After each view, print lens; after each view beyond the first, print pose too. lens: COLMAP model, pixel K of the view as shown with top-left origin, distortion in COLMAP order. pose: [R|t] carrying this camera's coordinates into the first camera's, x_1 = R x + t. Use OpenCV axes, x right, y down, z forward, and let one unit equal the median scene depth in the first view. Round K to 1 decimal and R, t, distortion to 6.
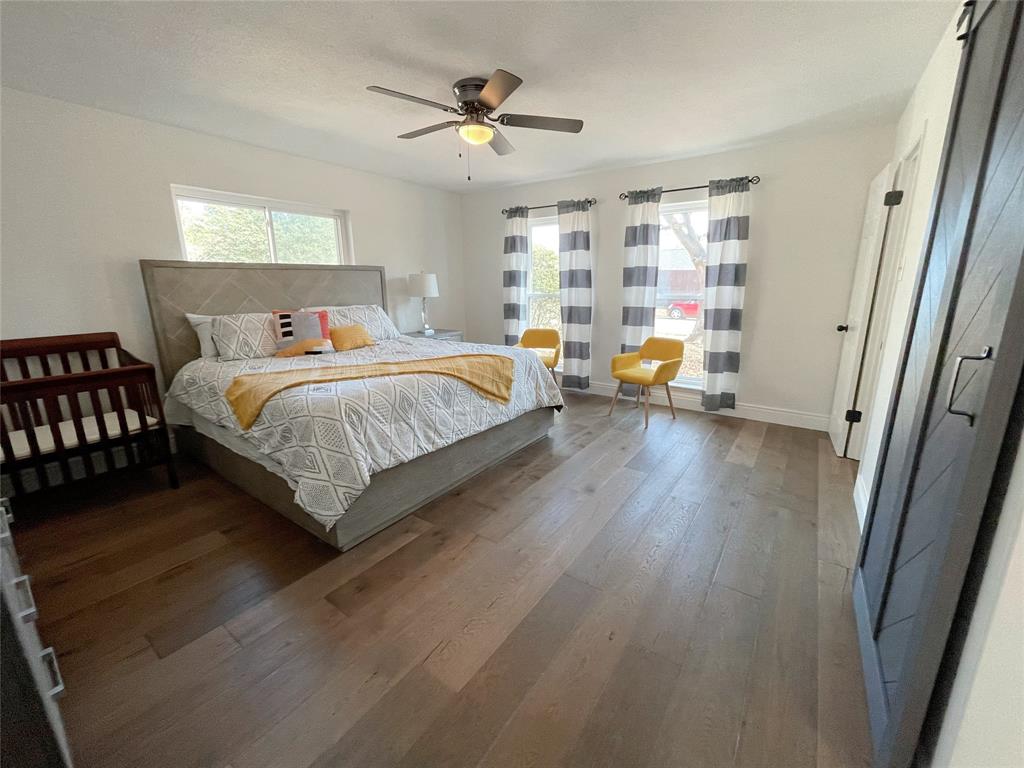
lens RADIAL K [[413.1, 0, 514.2], [0, 413.1, 380.4], [0, 0, 1]] dist [-0.000622, 0.001171]
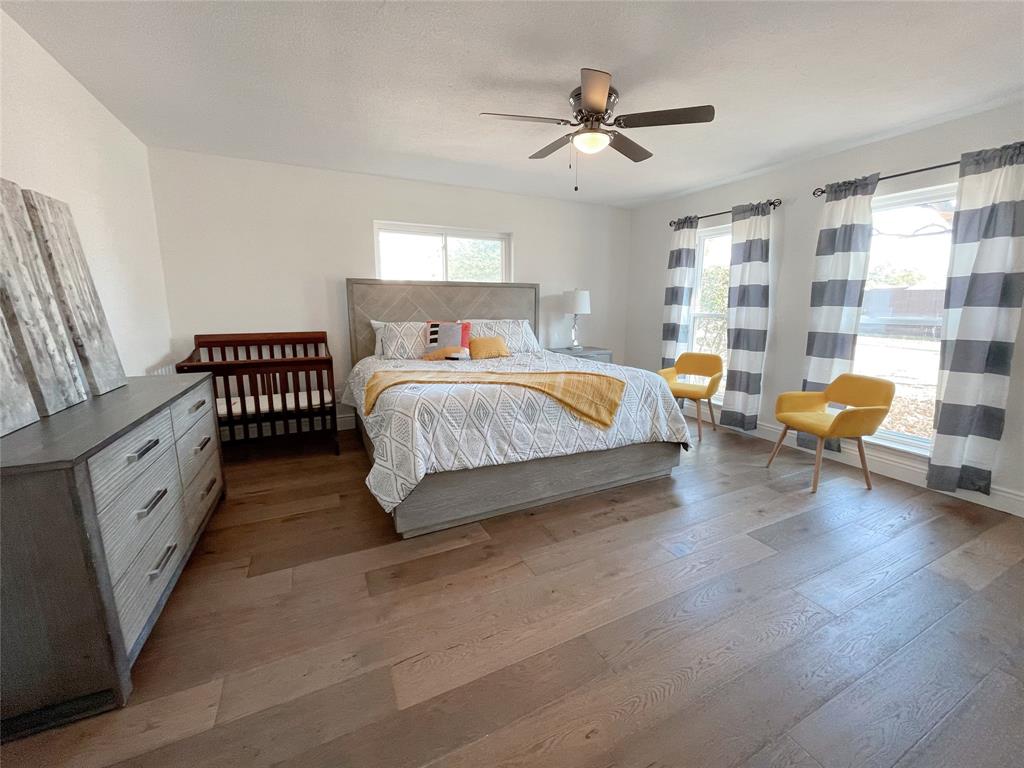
lens RADIAL K [[413.1, 0, 514.6], [0, 413.1, 379.6], [0, 0, 1]] dist [-0.000622, 0.001171]
pose [[0.881901, 0.098798, -0.460965, 0.176016], [-0.121365, 0.992417, -0.019488, -0.008477], [0.455544, 0.073131, 0.887204, 0.079570]]
